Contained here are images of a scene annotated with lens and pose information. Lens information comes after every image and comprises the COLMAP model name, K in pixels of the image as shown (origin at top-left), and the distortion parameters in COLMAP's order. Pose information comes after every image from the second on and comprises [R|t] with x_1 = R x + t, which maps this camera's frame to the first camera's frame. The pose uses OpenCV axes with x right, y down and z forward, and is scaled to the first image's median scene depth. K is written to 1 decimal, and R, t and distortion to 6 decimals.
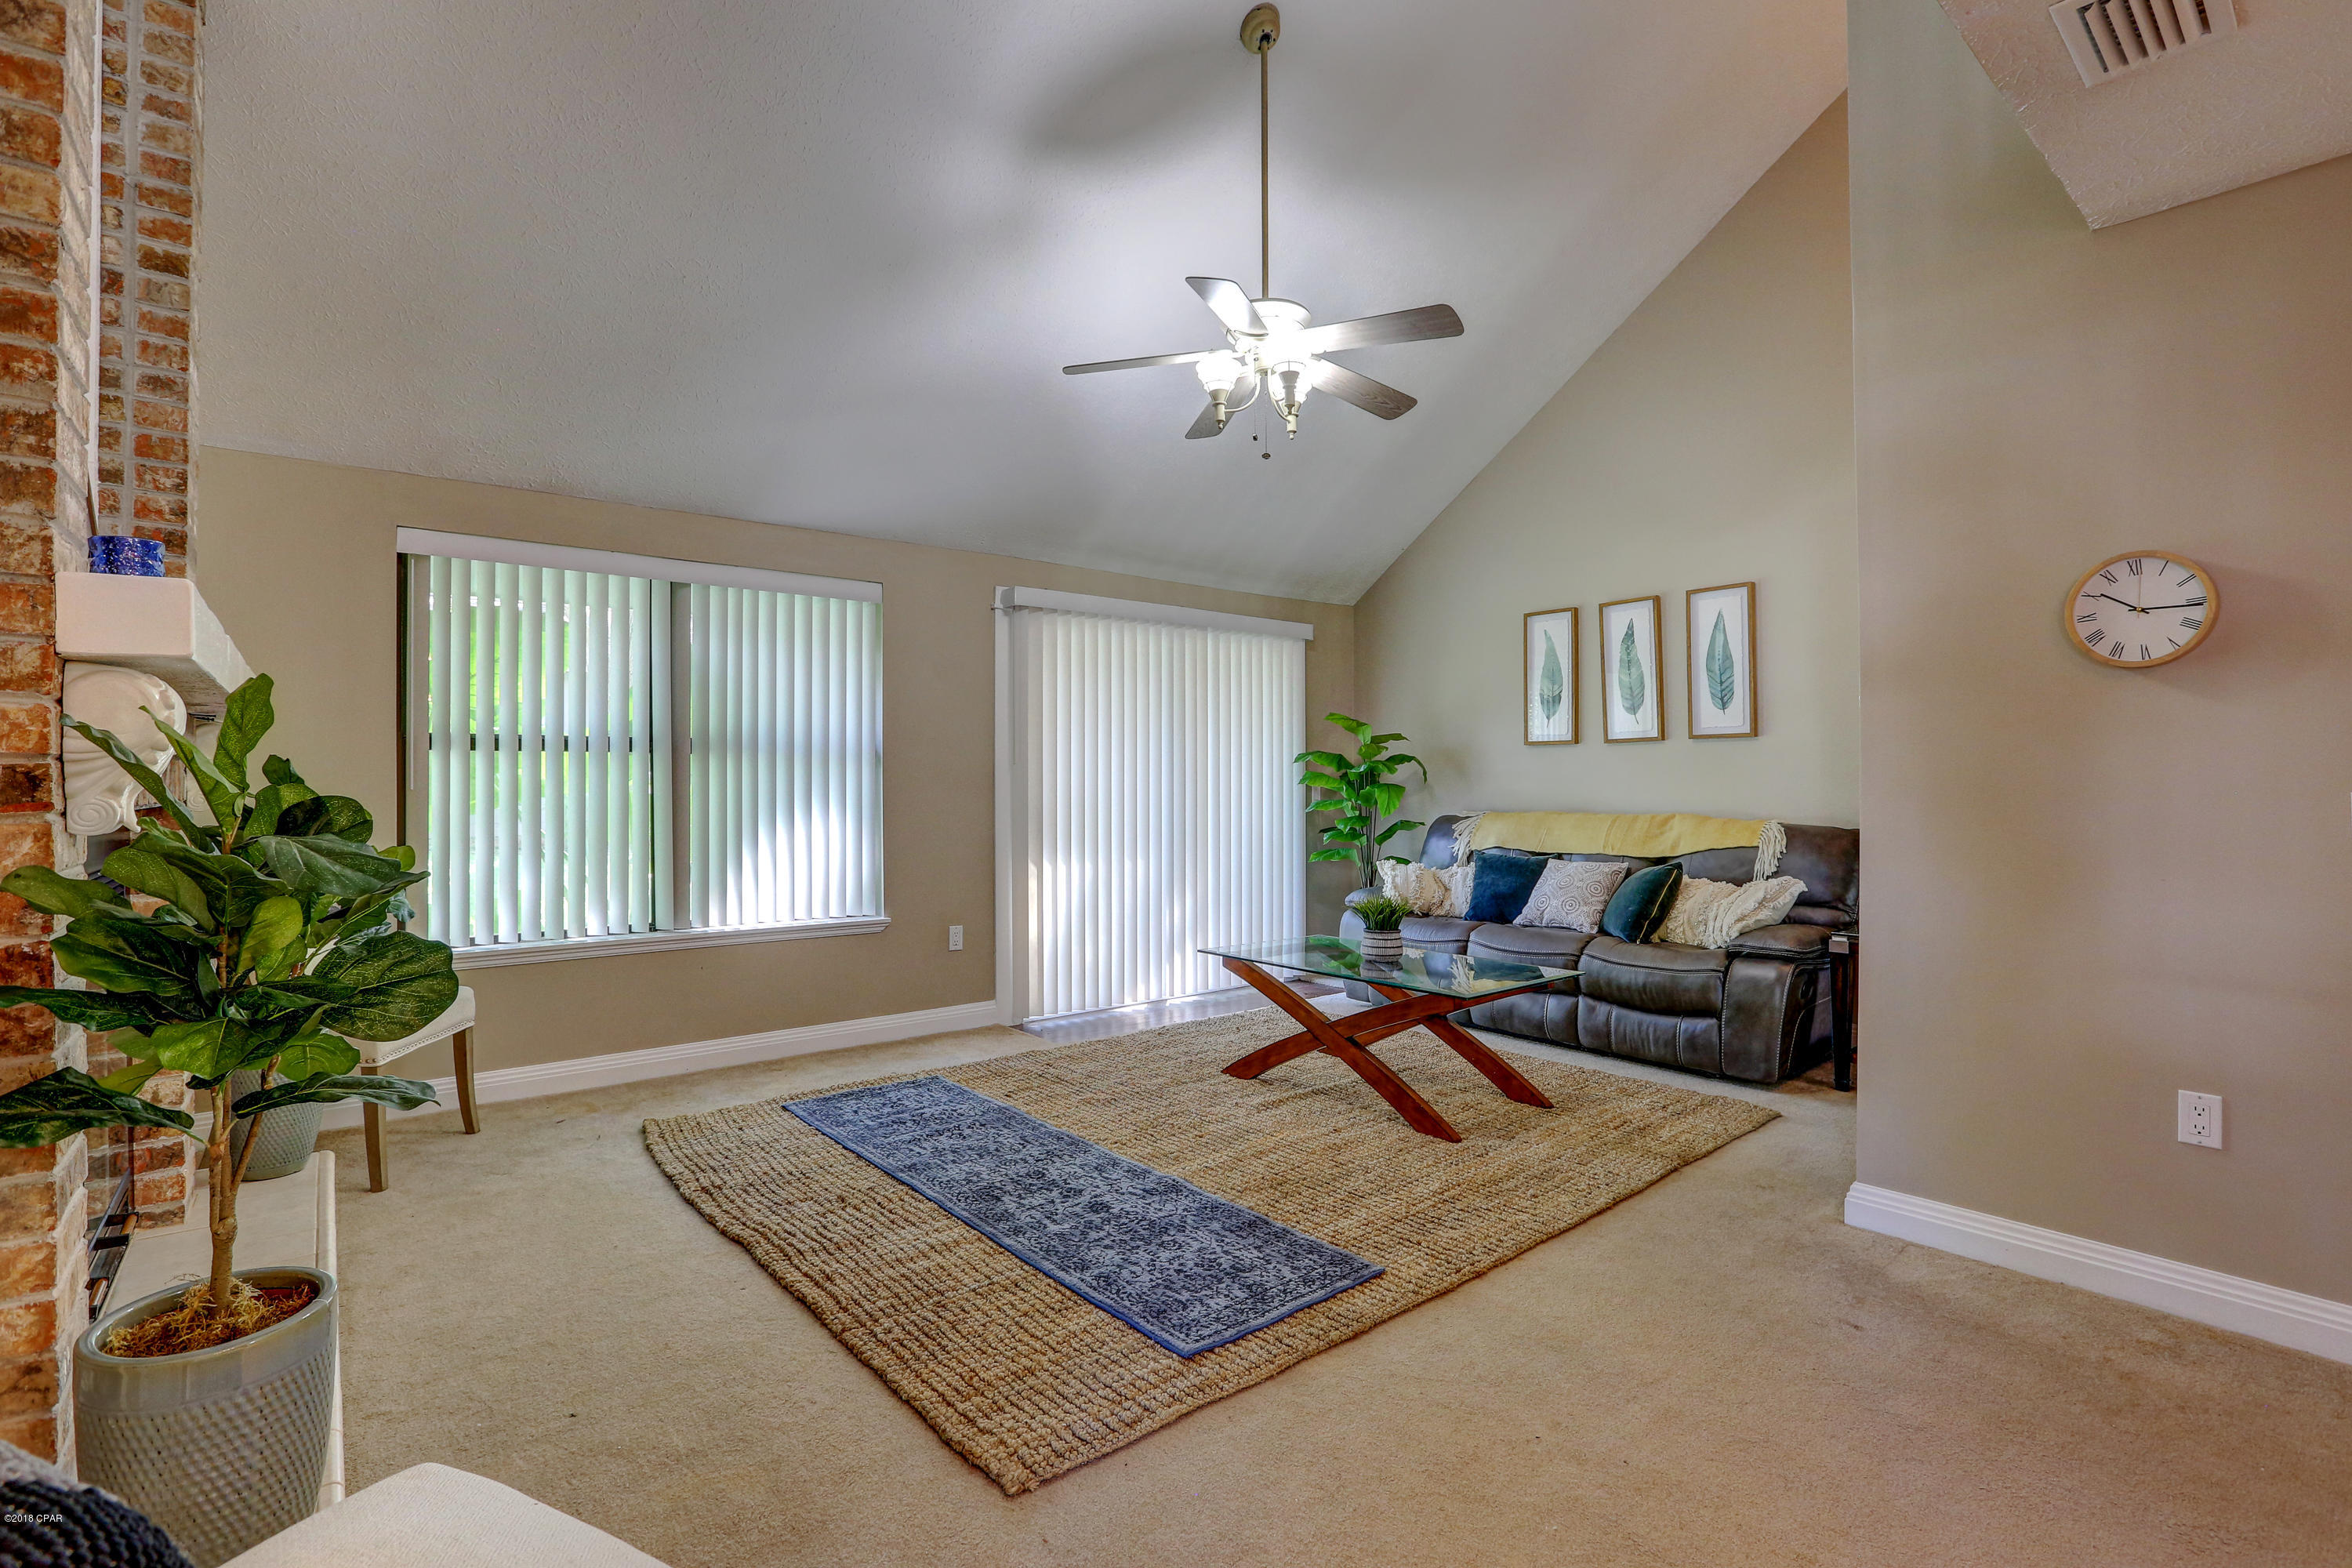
lens RADIAL K [[1077.7, 0, 1167.8], [0, 1077.7, 772.9], [0, 0, 1]] dist [-0.041007, 0.010557]
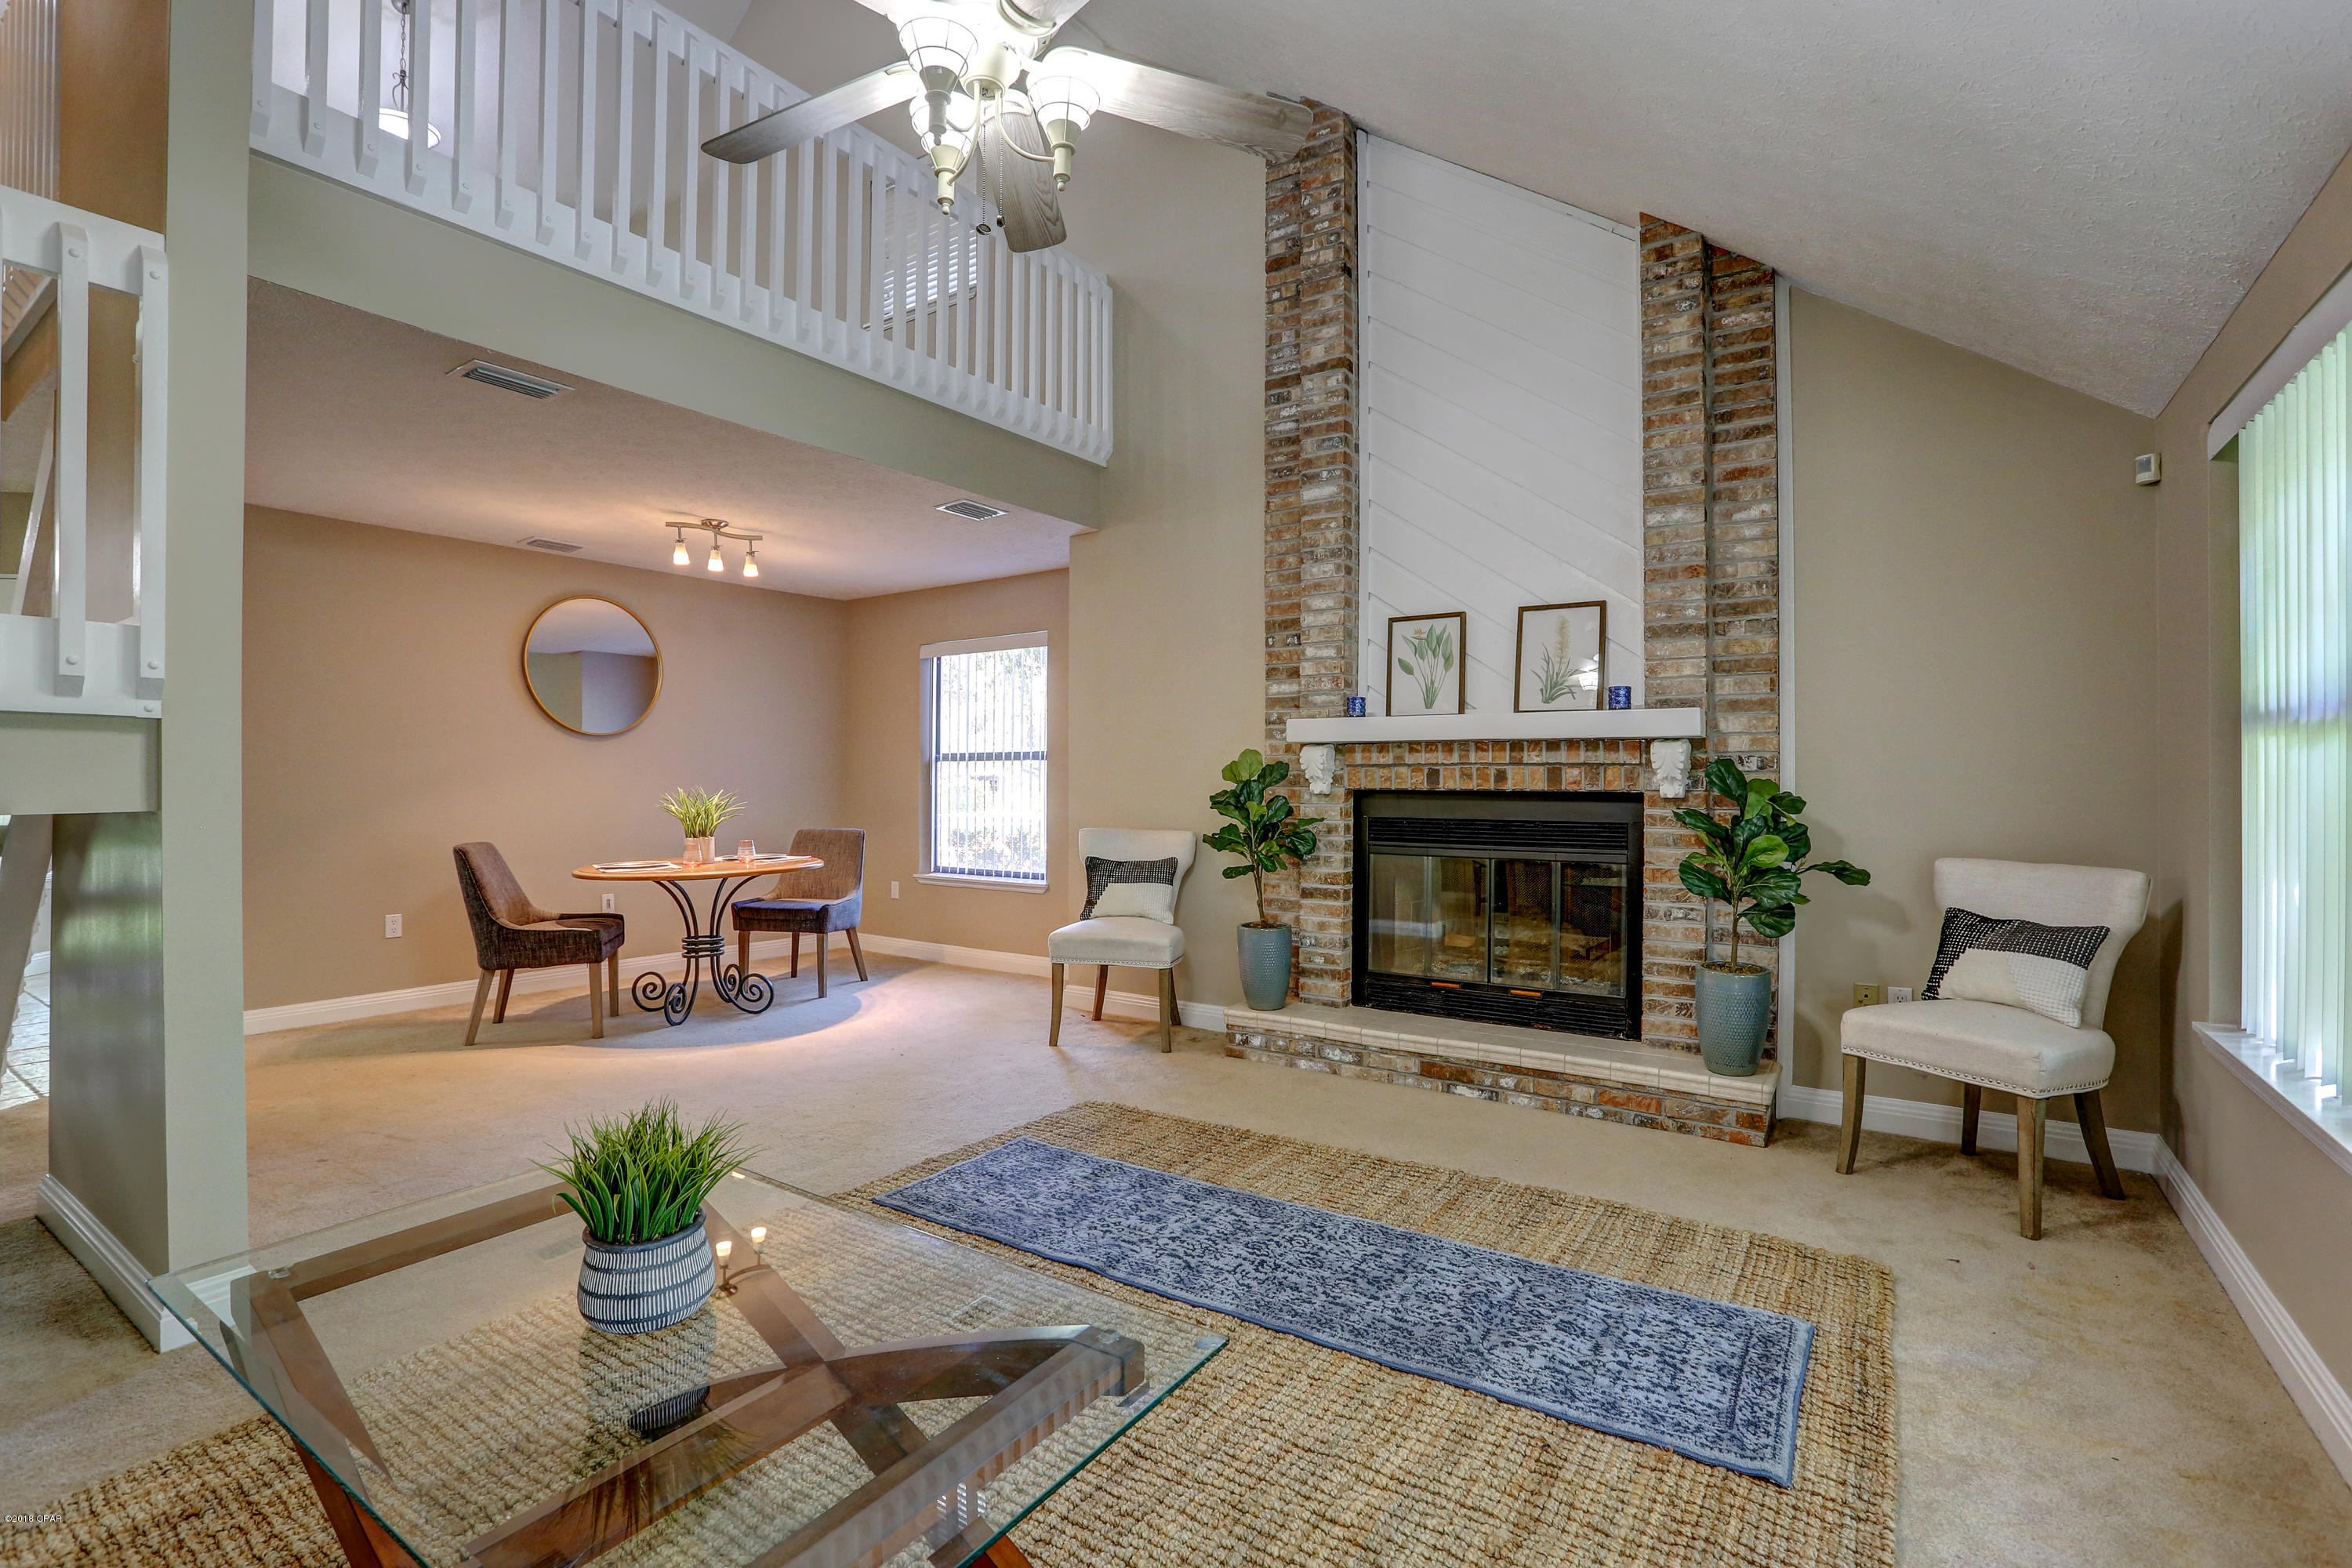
lens RADIAL K [[1077.7, 0, 1178.5], [0, 1077.7, 784.0], [0, 0, 1]] dist [-0.041007, 0.010557]
pose [[-0.958143, 0.003303, -0.286271, 0.152148], [0.003493, 0.999994, -0.000152, 0.011676], [0.286269, -0.001146, -0.958149, 1.564516]]
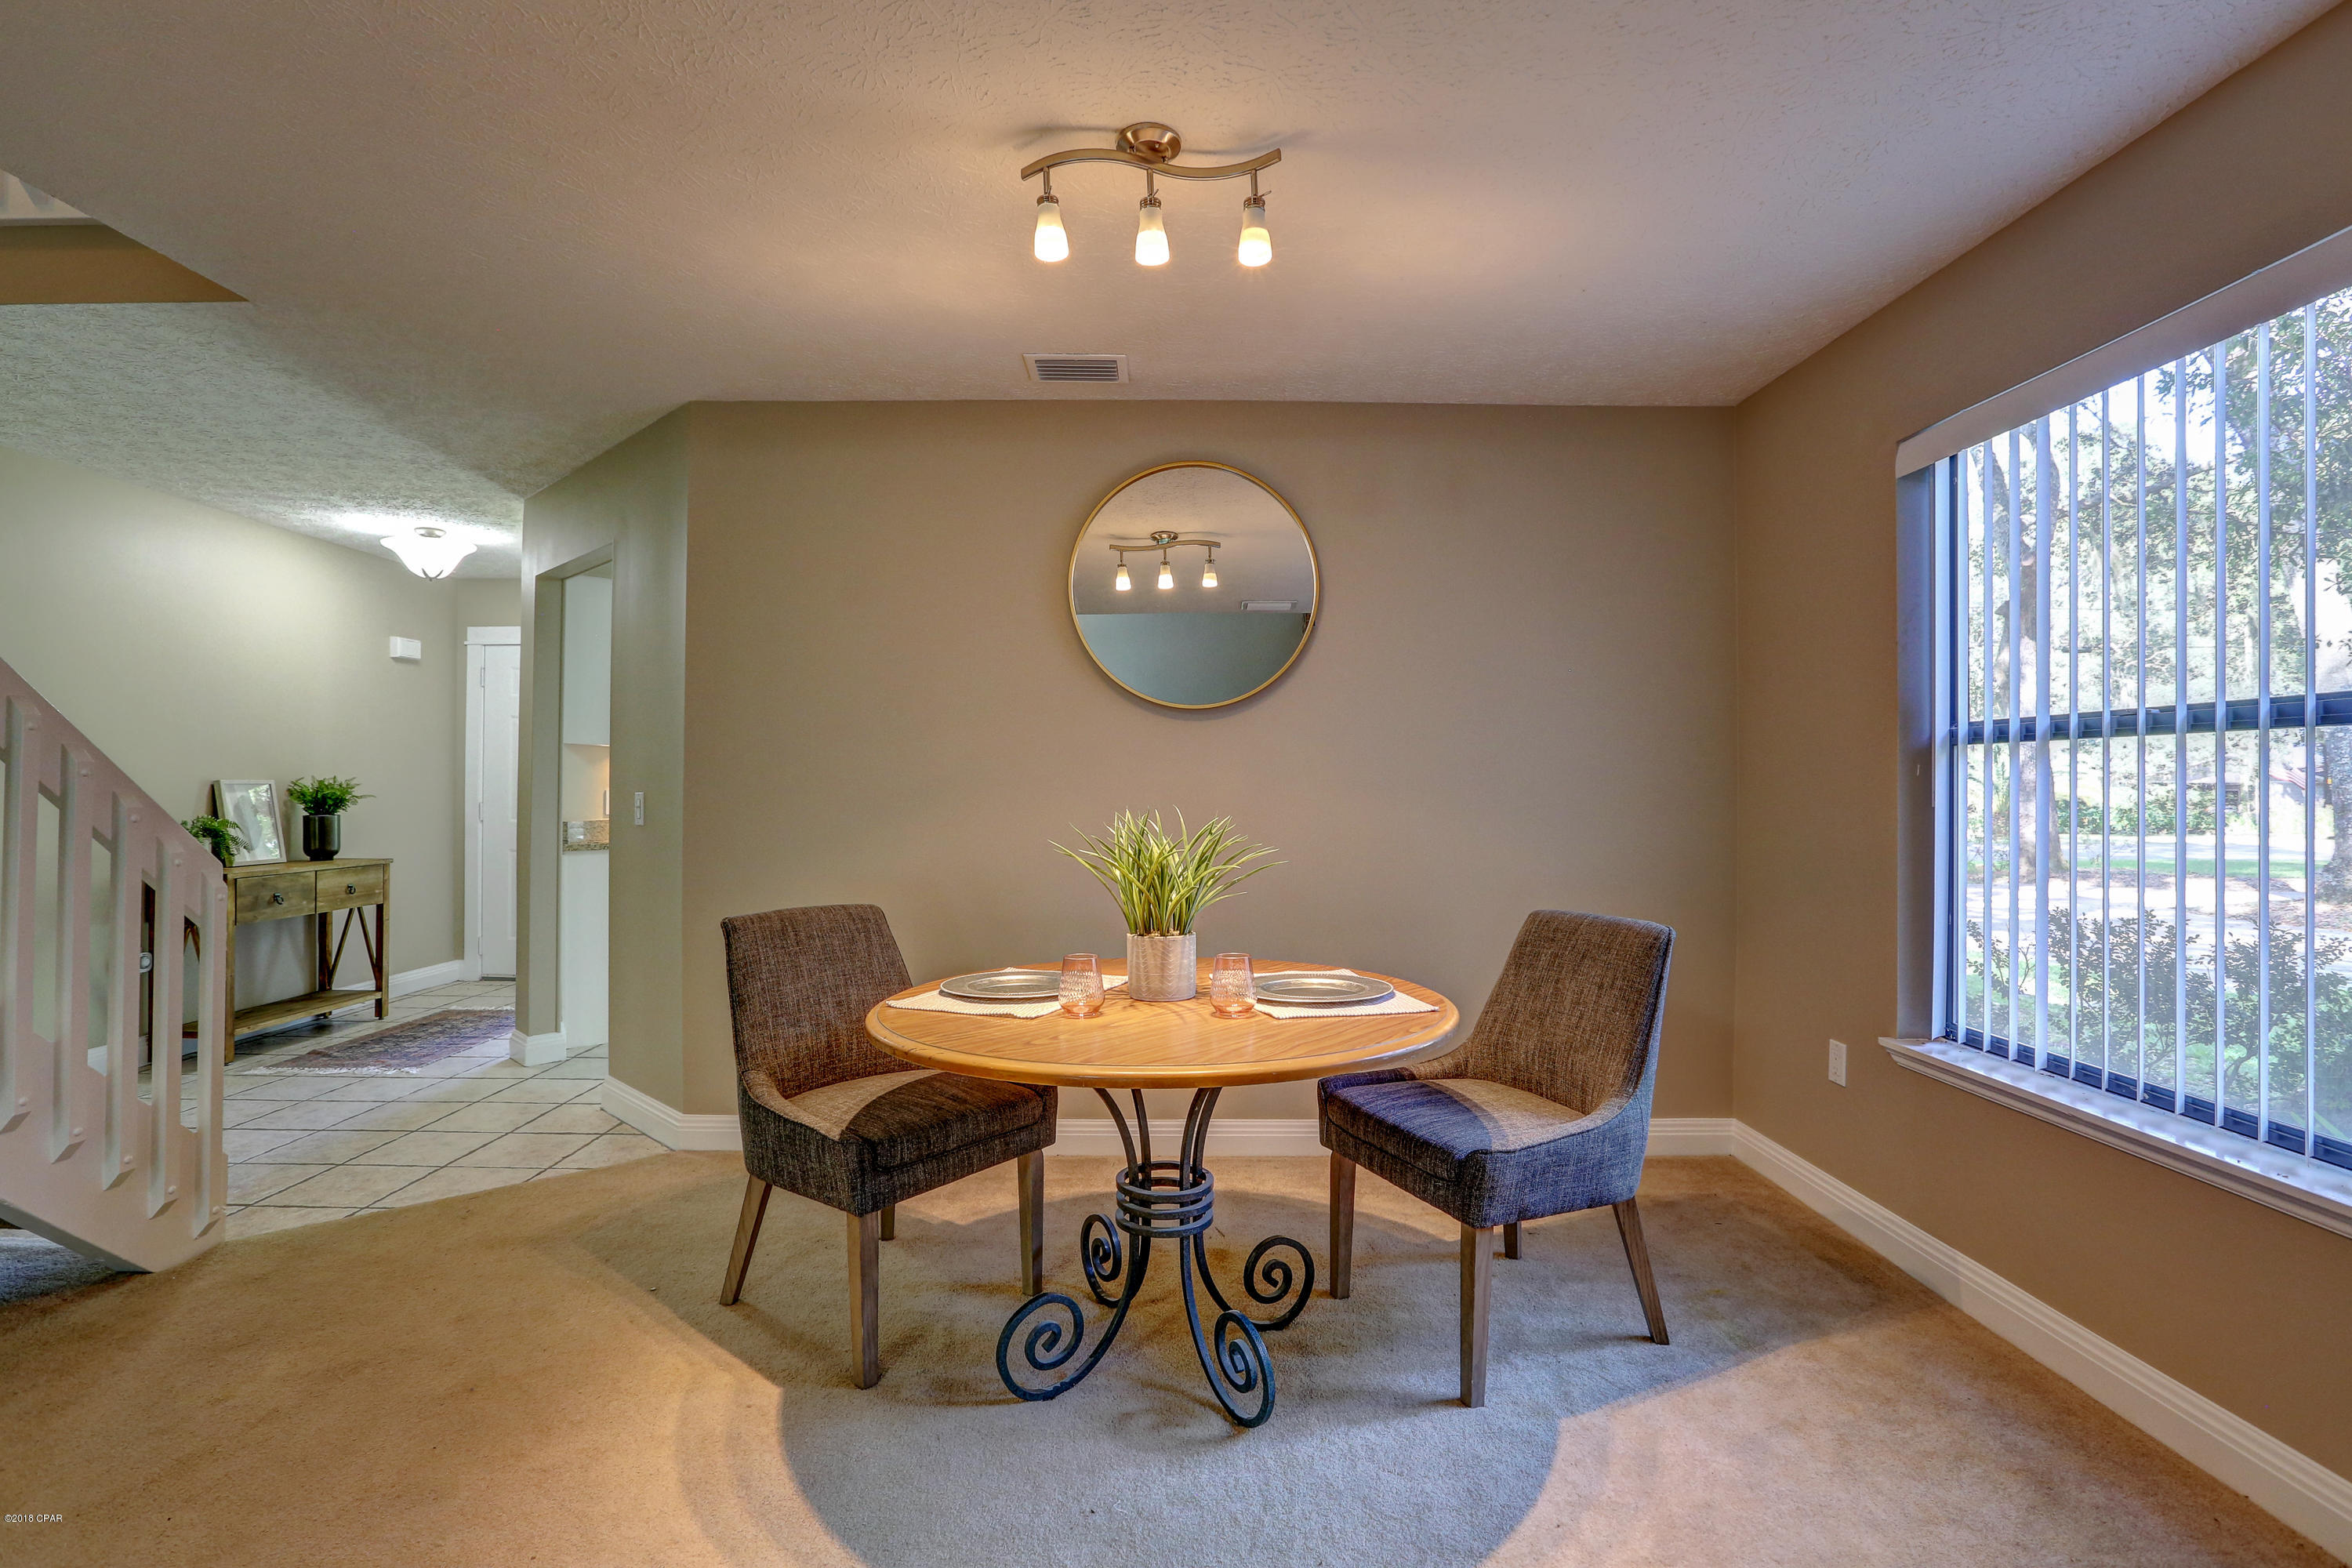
lens RADIAL K [[1077.7, 0, 1174.9], [0, 1077.7, 783.7], [0, 0, 1]] dist [-0.041007, 0.010557]
pose [[-0.779929, 0.000112, 0.625868, -0.031280], [-0.004198, 0.999977, -0.005411, 0.000790], [-0.625854, -0.006847, -0.779910, 0.412122]]
